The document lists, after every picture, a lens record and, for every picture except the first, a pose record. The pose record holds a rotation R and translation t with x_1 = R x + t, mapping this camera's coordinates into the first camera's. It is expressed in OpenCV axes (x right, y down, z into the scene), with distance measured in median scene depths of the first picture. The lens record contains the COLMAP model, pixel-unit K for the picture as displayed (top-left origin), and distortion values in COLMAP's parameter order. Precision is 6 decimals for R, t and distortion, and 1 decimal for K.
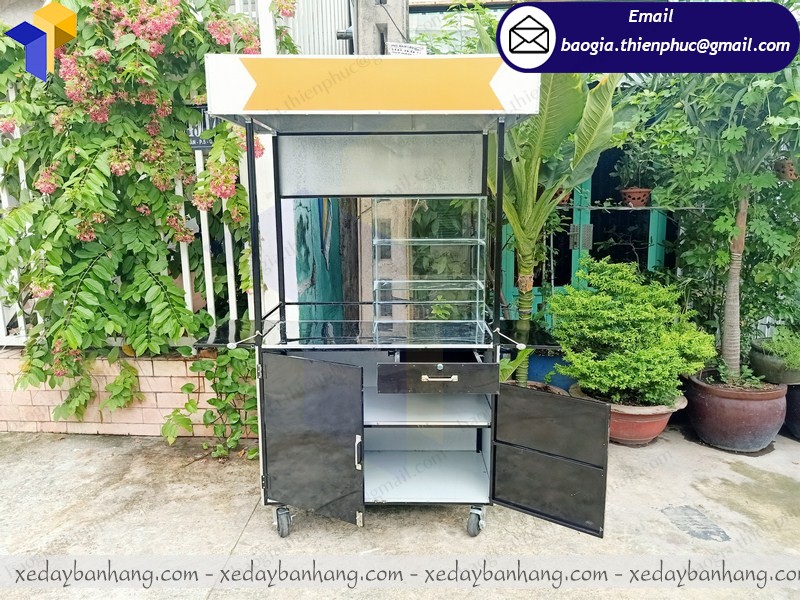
lens RADIAL K [[614.8, 0, 403.3], [0, 614.8, 303.0], [0, 0, 1]] dist [0.082826, -0.136523]
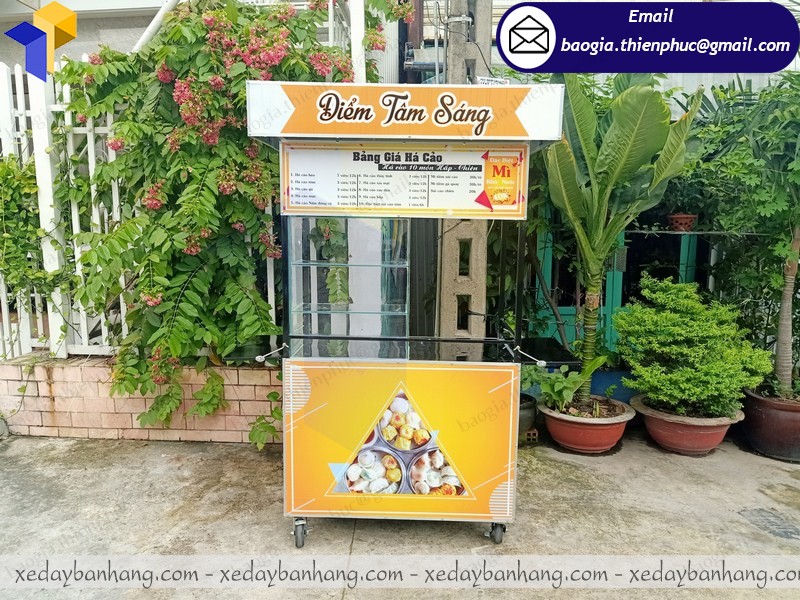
lens RADIAL K [[614.8, 0, 403.3], [0, 614.8, 303.0], [0, 0, 1]] dist [0.082826, -0.136523]
pose [[0.999530, 0.014297, 0.027117, -0.168566], [-0.013360, 0.999318, -0.034429, 0.013298], [-0.027590, 0.034051, 0.999039, -0.058973]]
